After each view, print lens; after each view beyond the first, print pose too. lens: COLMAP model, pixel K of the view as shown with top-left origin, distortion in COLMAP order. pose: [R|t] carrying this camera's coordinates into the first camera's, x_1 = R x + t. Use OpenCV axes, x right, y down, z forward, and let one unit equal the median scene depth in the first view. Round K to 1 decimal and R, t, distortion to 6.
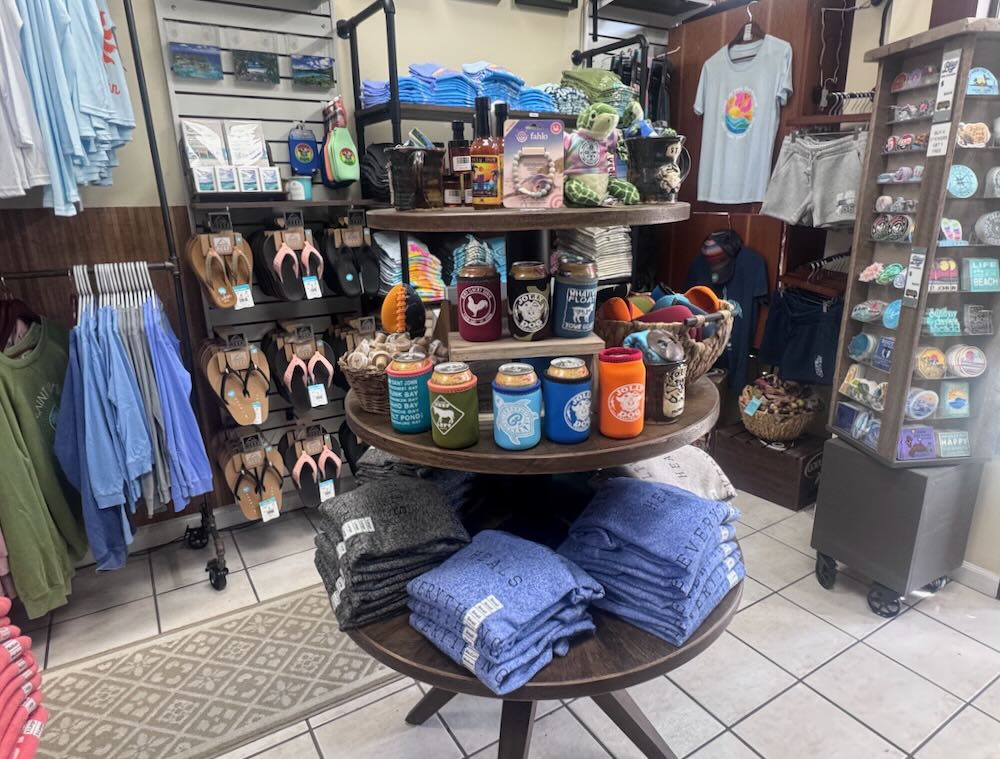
lens RADIAL K [[625.2, 0, 502.2], [0, 625.2, 379.7], [0, 0, 1]] dist [-0.002874, 0.000192]
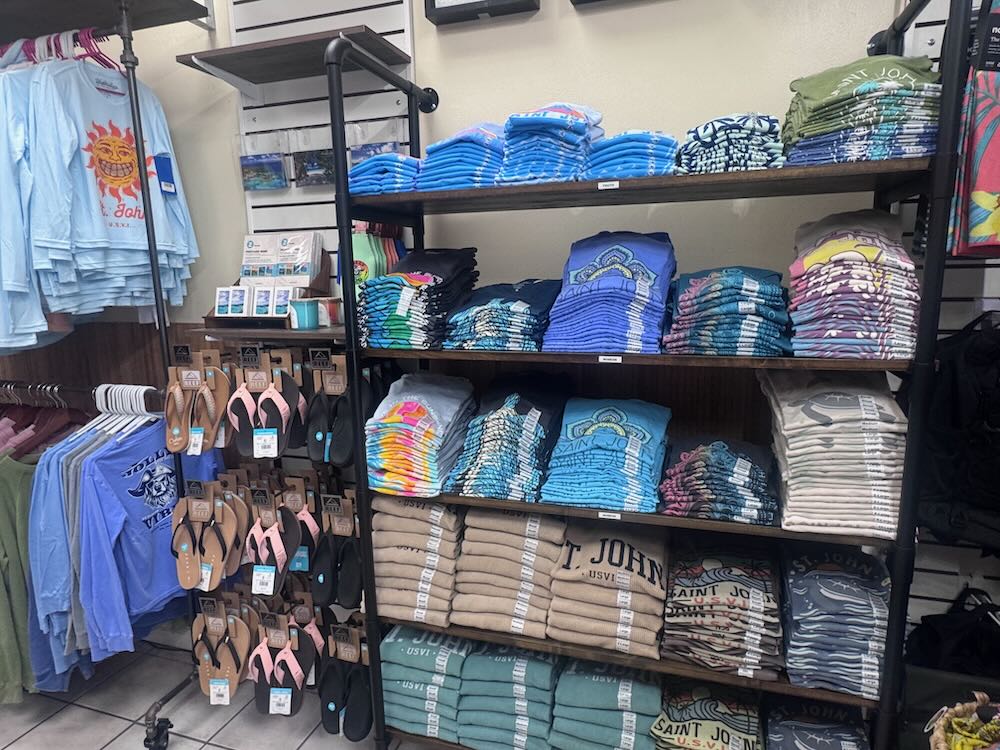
lens RADIAL K [[605.3, 0, 499.8], [0, 605.3, 382.8], [0, 0, 1]] dist [-0.005655, -0.000283]
pose [[0.640903, 0.137577, -0.755193, 0.417871], [-0.209566, 0.977795, 0.000279, -0.274506], [0.738462, 0.158083, 0.655503, 0.703686]]
